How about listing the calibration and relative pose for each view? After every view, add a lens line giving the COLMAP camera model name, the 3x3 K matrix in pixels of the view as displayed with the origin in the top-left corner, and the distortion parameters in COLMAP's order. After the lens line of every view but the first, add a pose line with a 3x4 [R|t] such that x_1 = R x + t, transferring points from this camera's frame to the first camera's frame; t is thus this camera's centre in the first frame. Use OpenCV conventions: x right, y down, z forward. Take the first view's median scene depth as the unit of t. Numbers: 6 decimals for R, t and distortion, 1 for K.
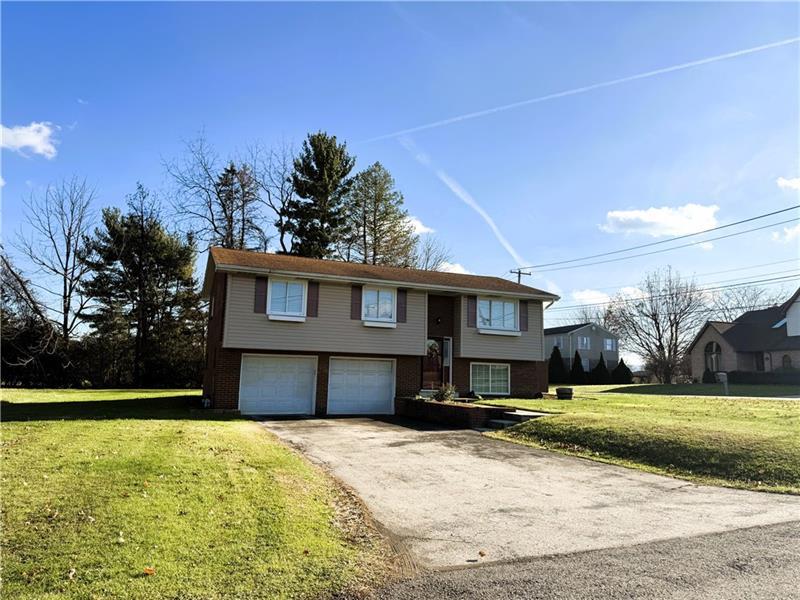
lens RADIAL K [[562.6, 0, 404.5], [0, 562.6, 294.9], [0, 0, 1]] dist [0.052043, -0.040714]
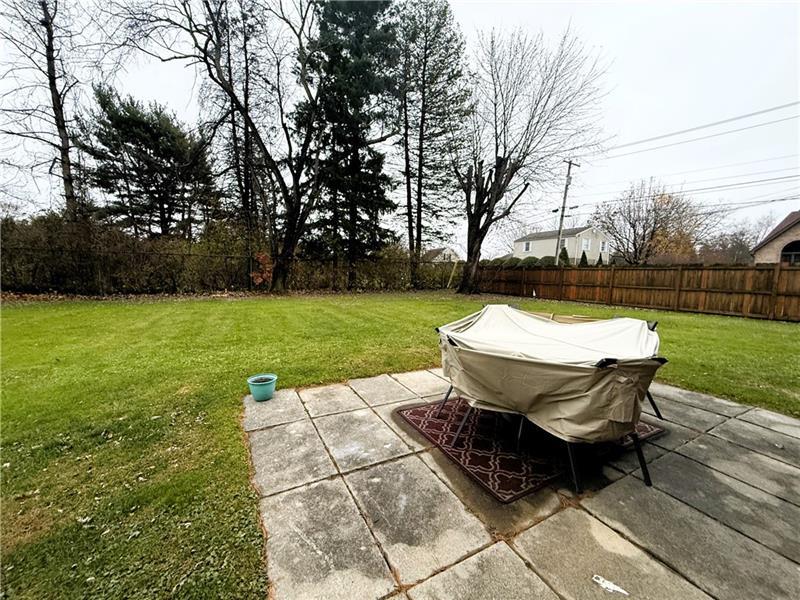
lens RADIAL K [[315.3, 0, 399.3], [0, 315.3, 304.4], [0, 0, 1]] dist [-0.009097, 0.000393]
pose [[0.996123, -0.004931, 0.087833, -0.100969], [-0.016773, 0.969465, 0.244655, 0.054514], [-0.086358, -0.245180, 0.965624, 0.409913]]
